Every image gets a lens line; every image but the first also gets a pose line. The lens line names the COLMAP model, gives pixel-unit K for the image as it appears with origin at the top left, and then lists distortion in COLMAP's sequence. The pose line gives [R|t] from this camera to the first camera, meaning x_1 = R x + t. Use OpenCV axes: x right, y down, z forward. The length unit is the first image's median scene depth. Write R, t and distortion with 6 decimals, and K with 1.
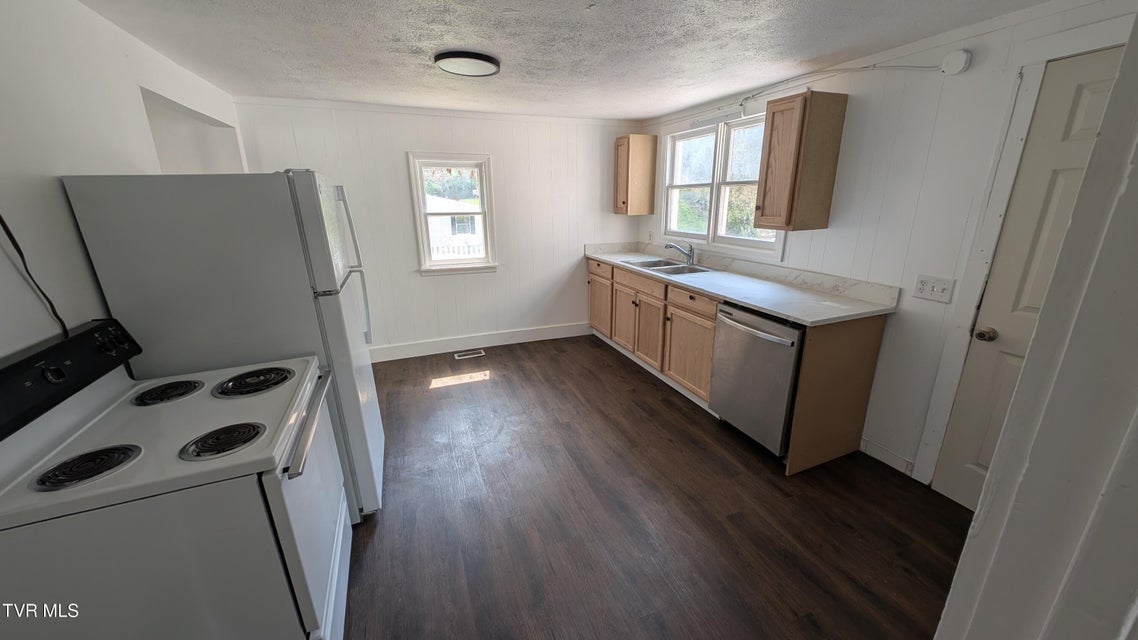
lens RADIAL K [[420.9, 0, 569.0], [0, 420.9, 320.0], [0, 0, 1]] dist [0.001585, -0.000205]
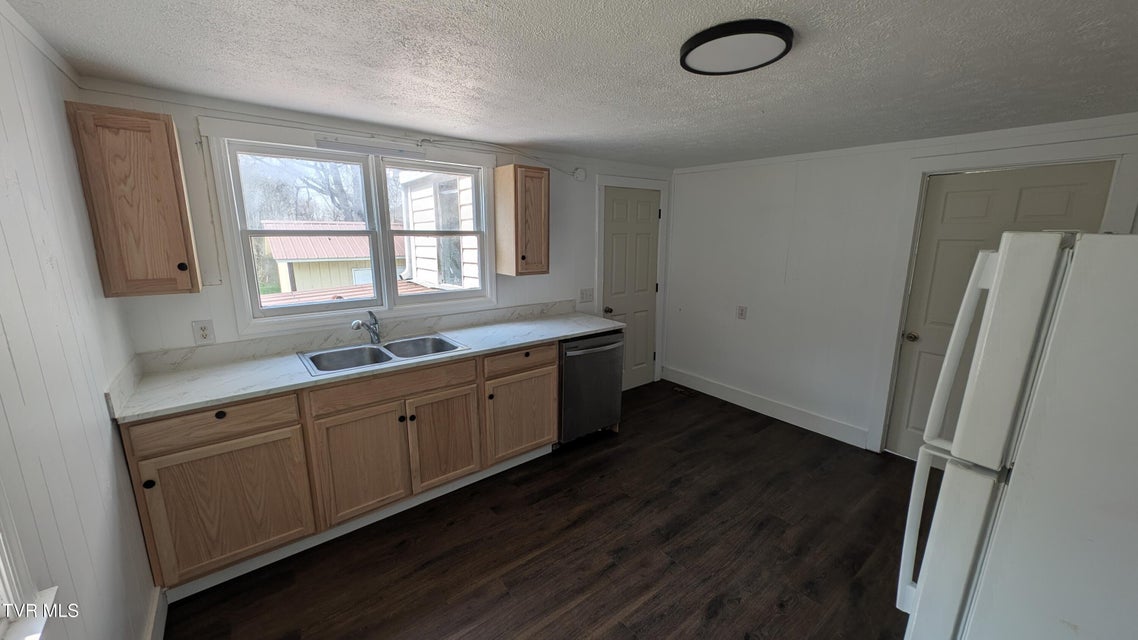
lens RADIAL K [[420.9, 0, 569.0], [0, 420.9, 320.0], [0, 0, 1]] dist [0.001585, -0.000205]
pose [[-0.294734, -0.184718, 0.937556, -0.519303], [0.268435, 0.925627, 0.266754, -0.302412], [-0.917101, 0.330294, -0.223228, 0.955109]]
